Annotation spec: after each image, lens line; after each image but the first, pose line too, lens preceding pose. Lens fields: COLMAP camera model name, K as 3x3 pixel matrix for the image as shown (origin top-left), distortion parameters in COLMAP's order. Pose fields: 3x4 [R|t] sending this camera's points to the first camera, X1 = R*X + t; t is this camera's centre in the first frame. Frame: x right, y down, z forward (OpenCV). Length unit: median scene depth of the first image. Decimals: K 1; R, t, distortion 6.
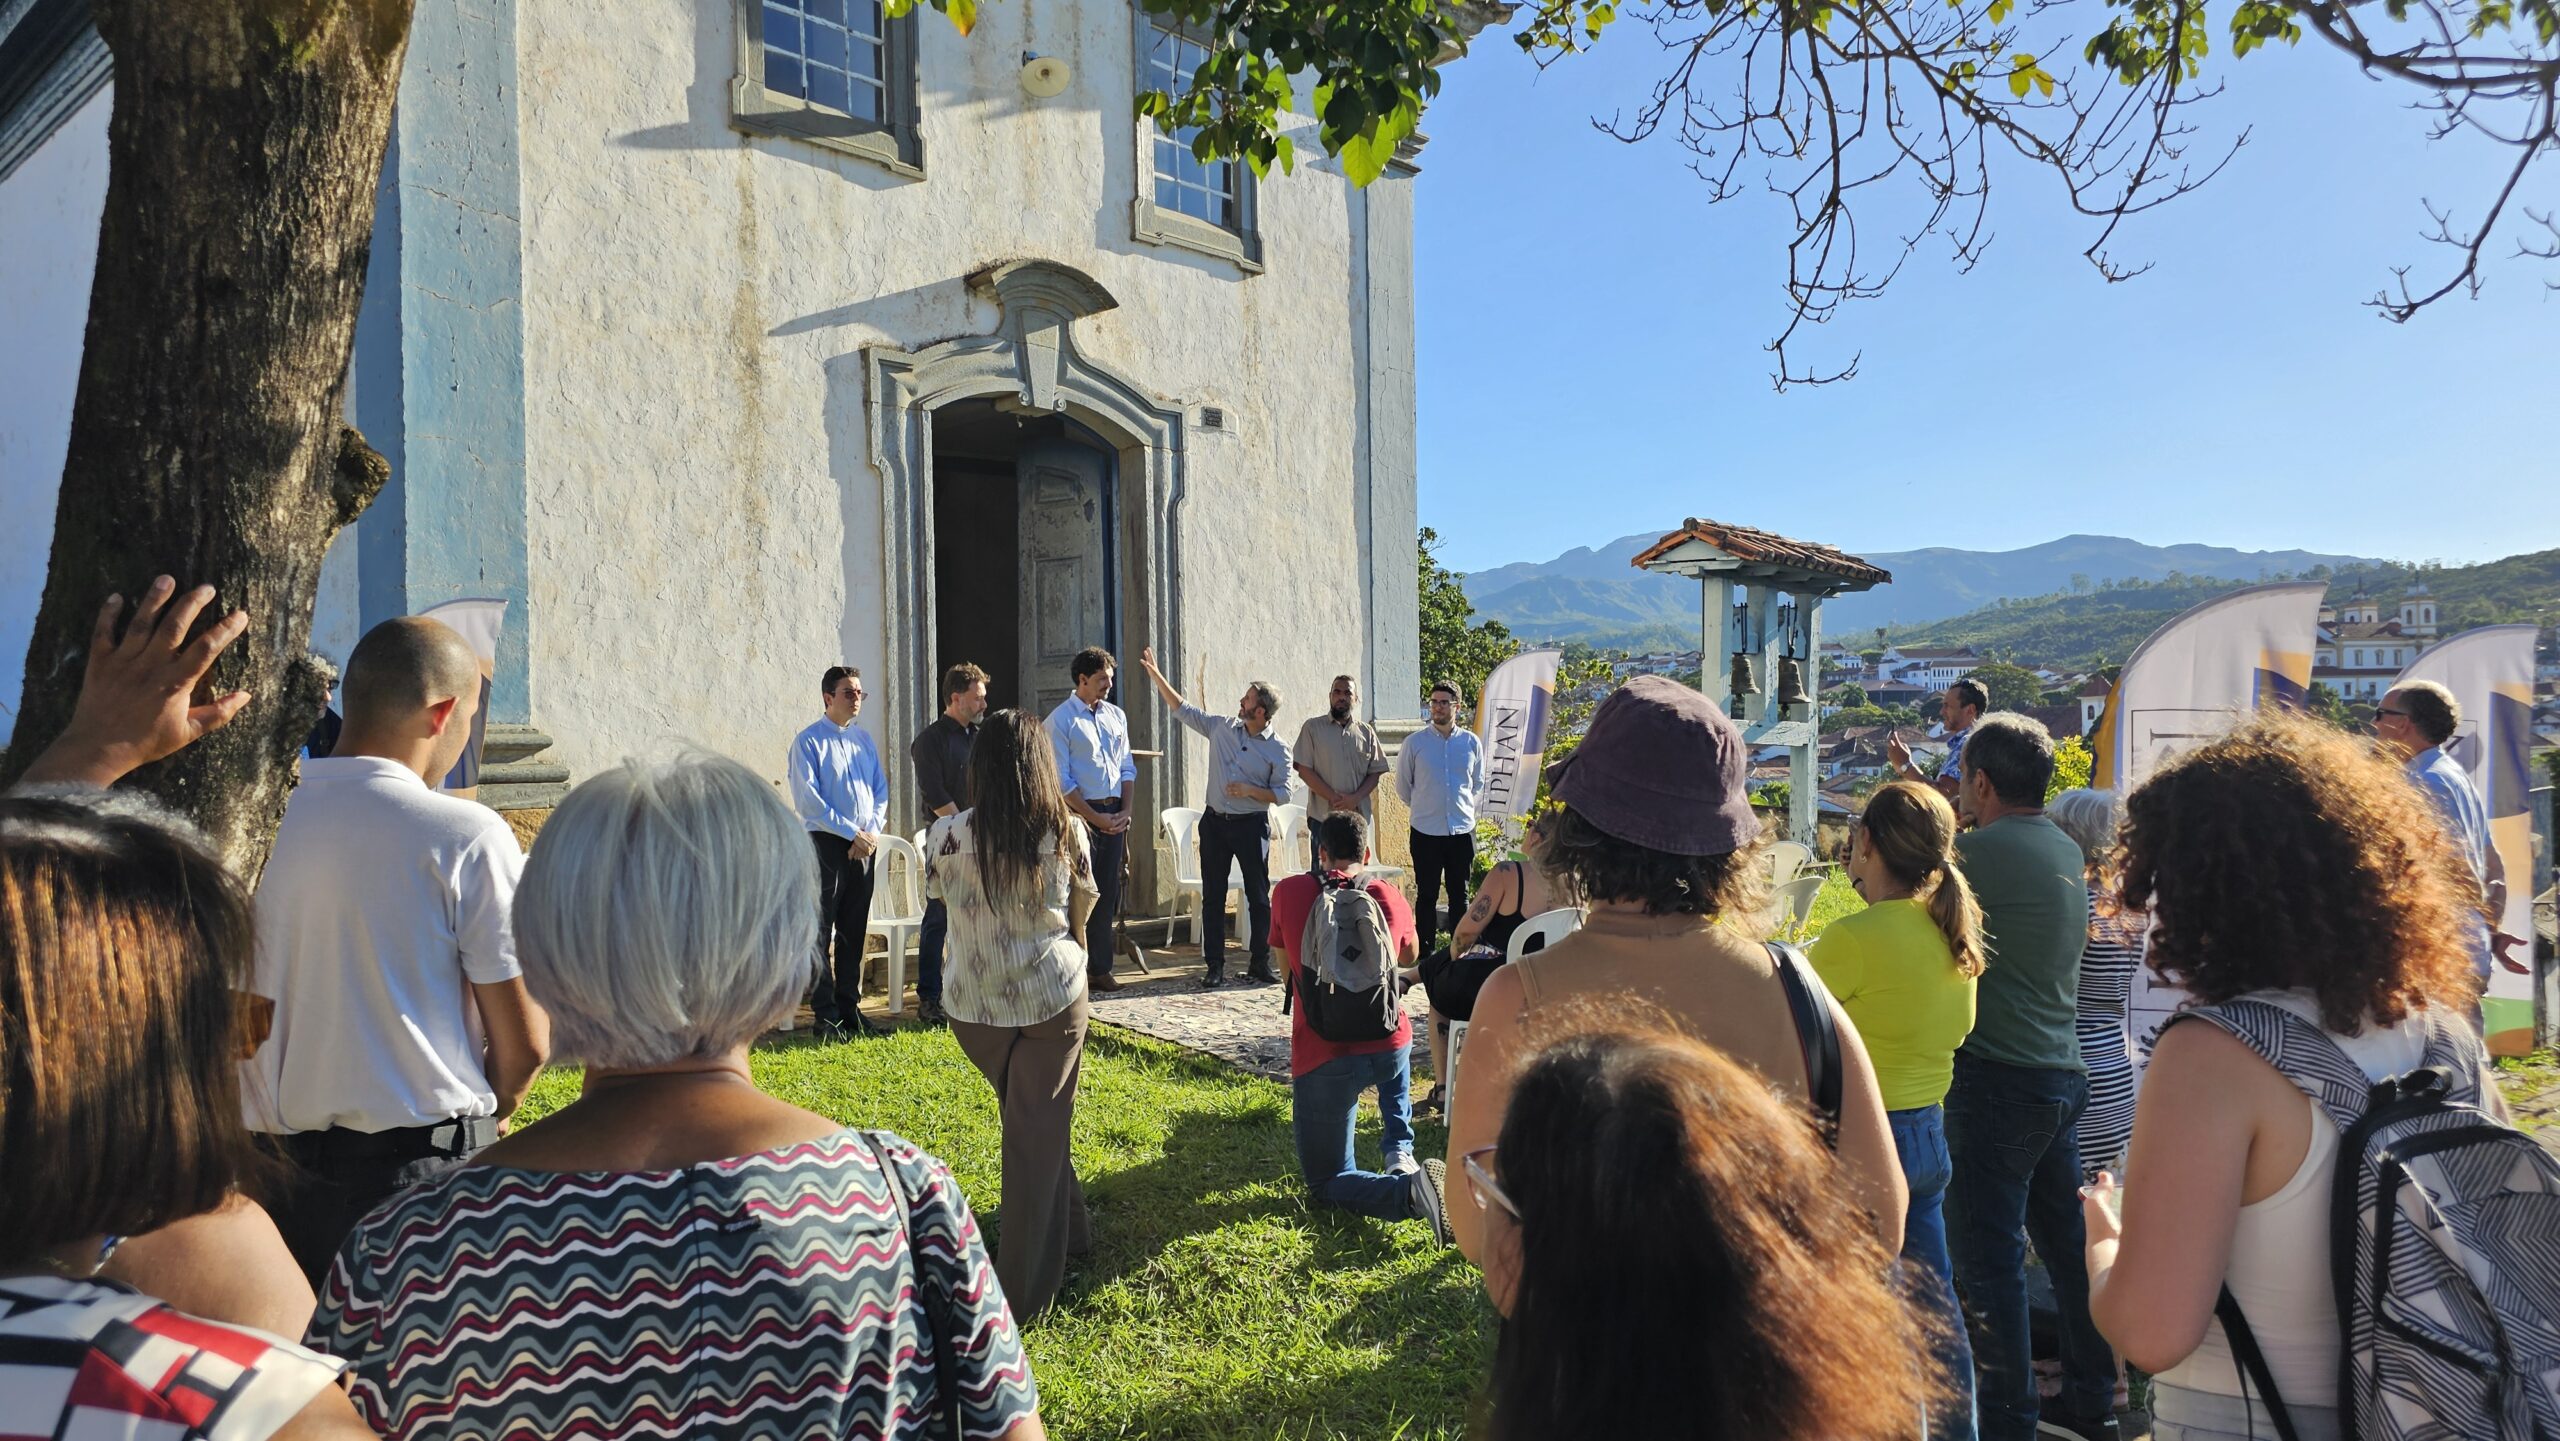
lens RADIAL K [[1728.5, 0, 1298.2], [0, 1728.5, 713.8], [0, 0, 1]] dist [0.074724, -0.078887]
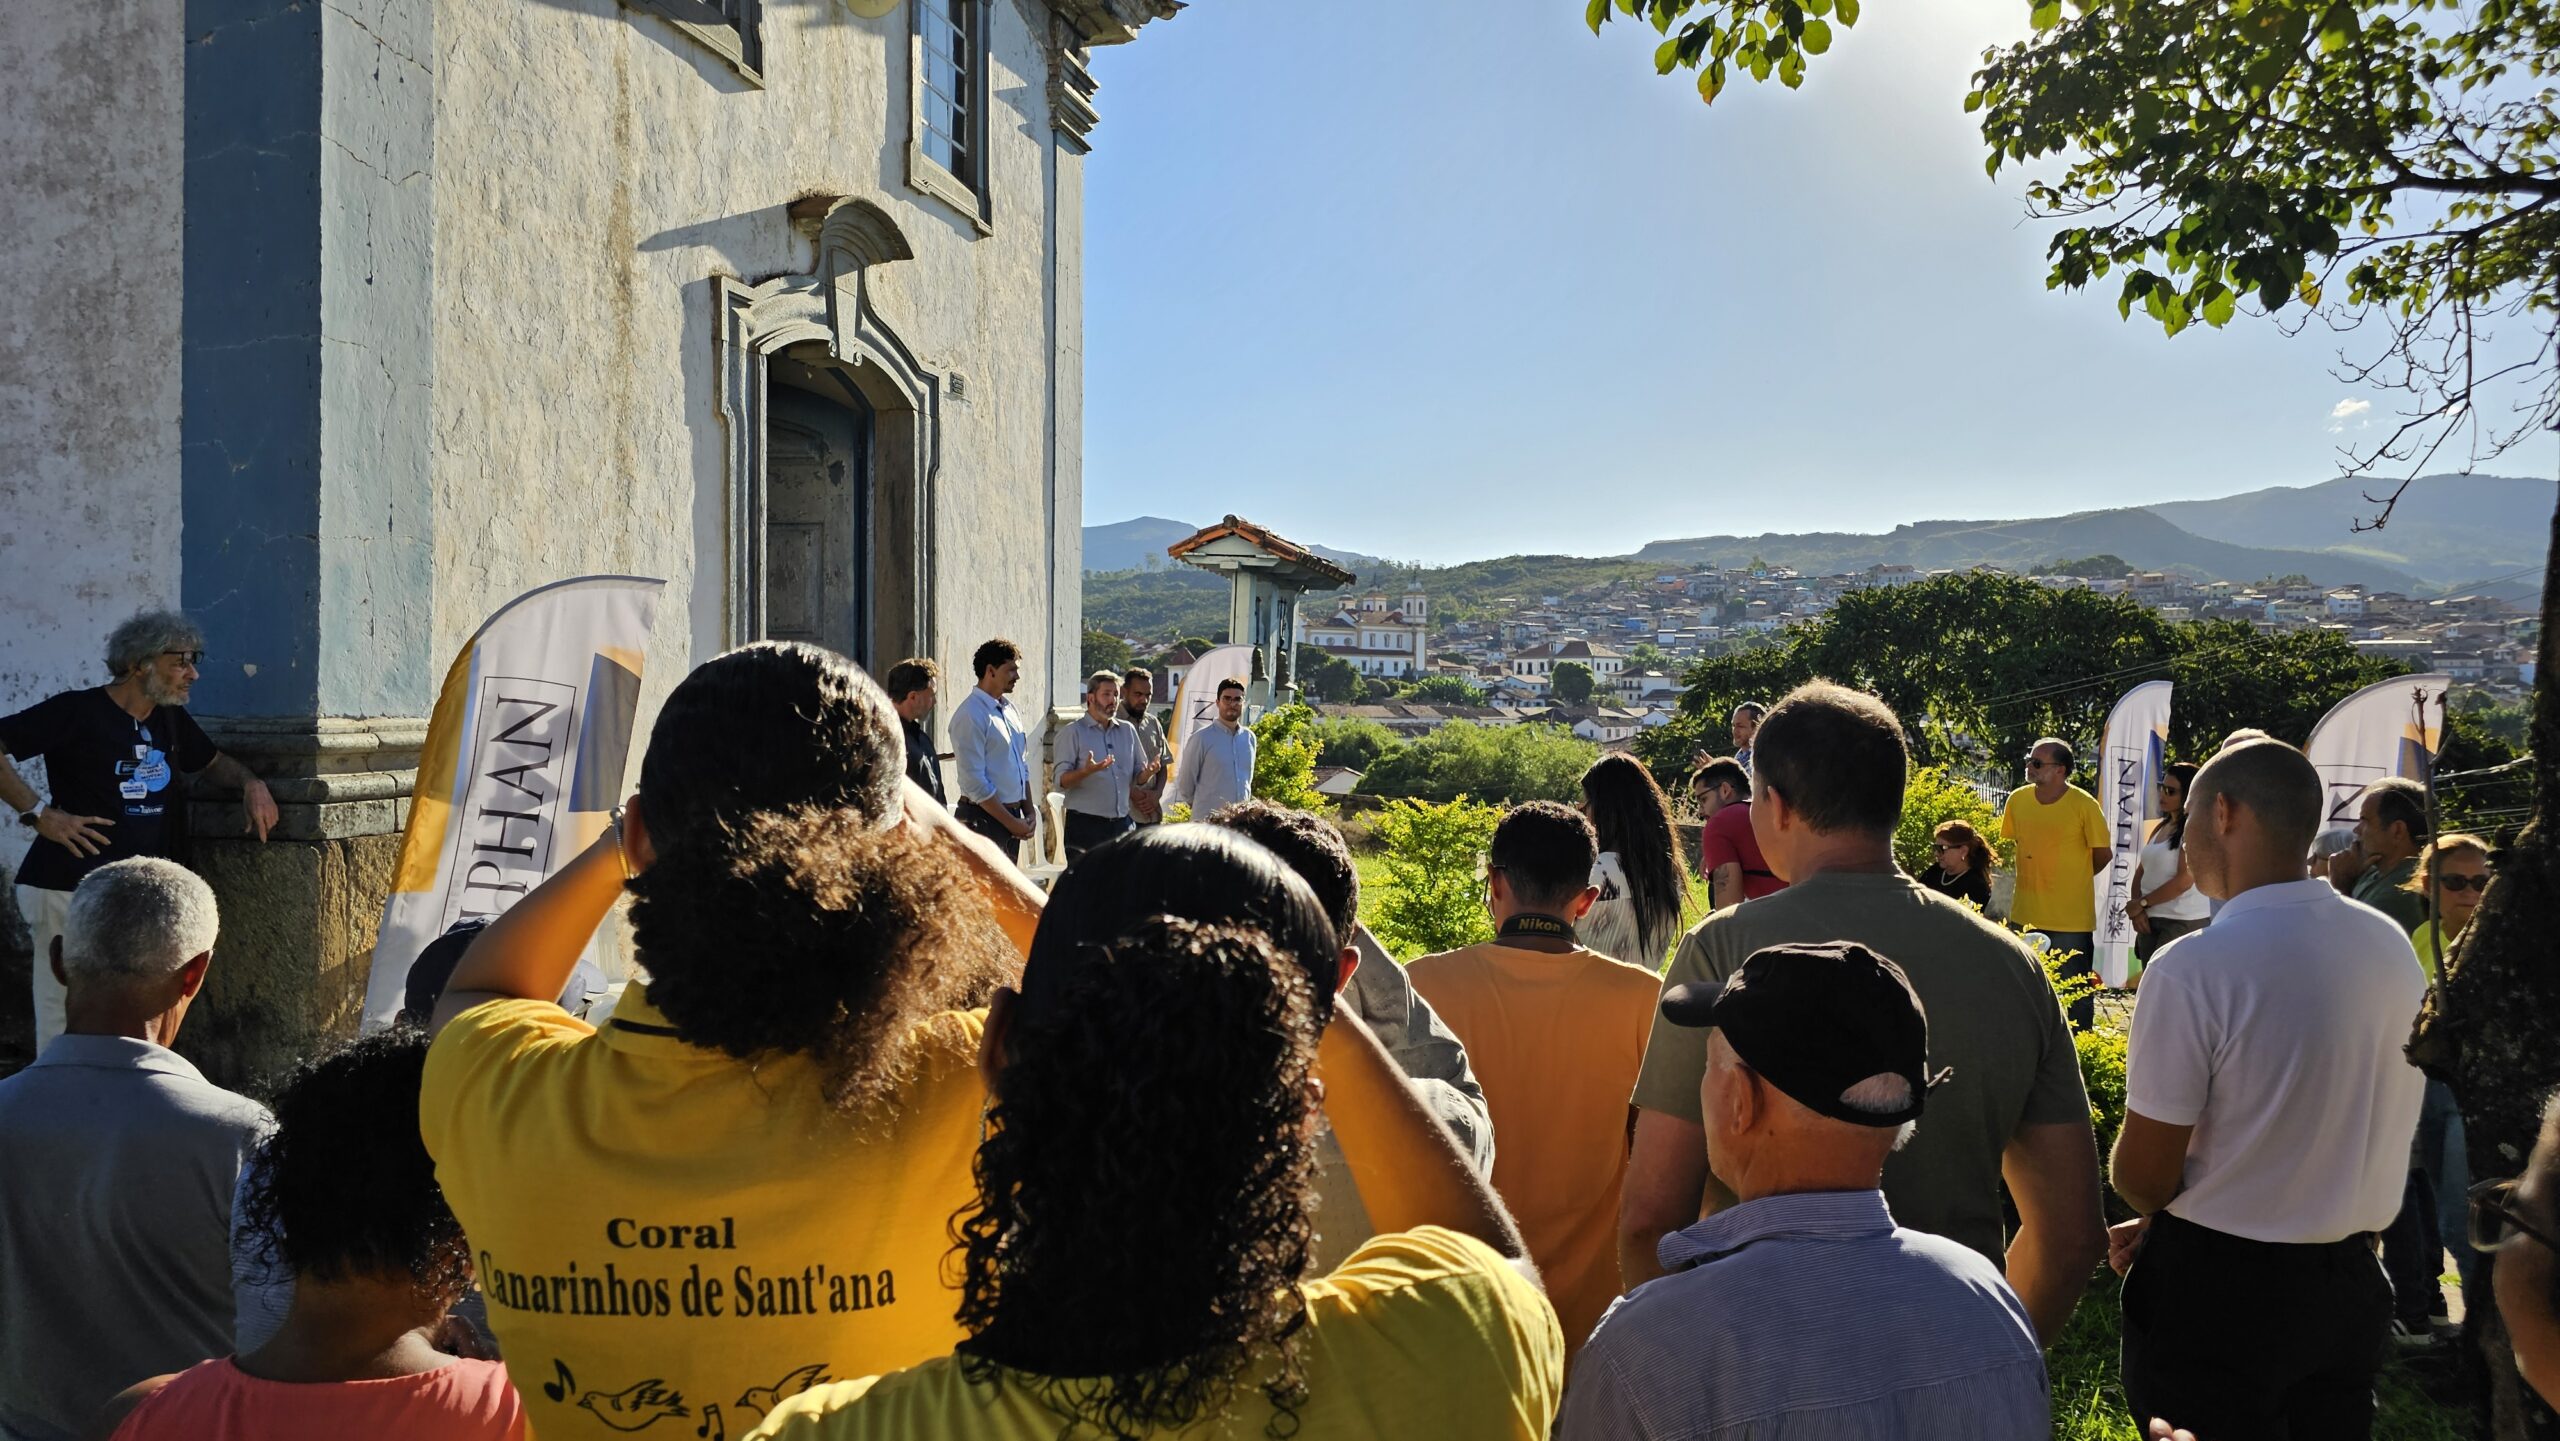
lens RADIAL K [[1728.5, 0, 1309.0], [0, 1728.5, 698.8], [0, 0, 1]] dist [0.074724, -0.078887]
pose [[0.867469, 0.023510, 0.496935, -0.391136], [-0.032028, 0.999450, 0.008626, -0.017439], [-0.496458, -0.023398, 0.867745, 0.096379]]
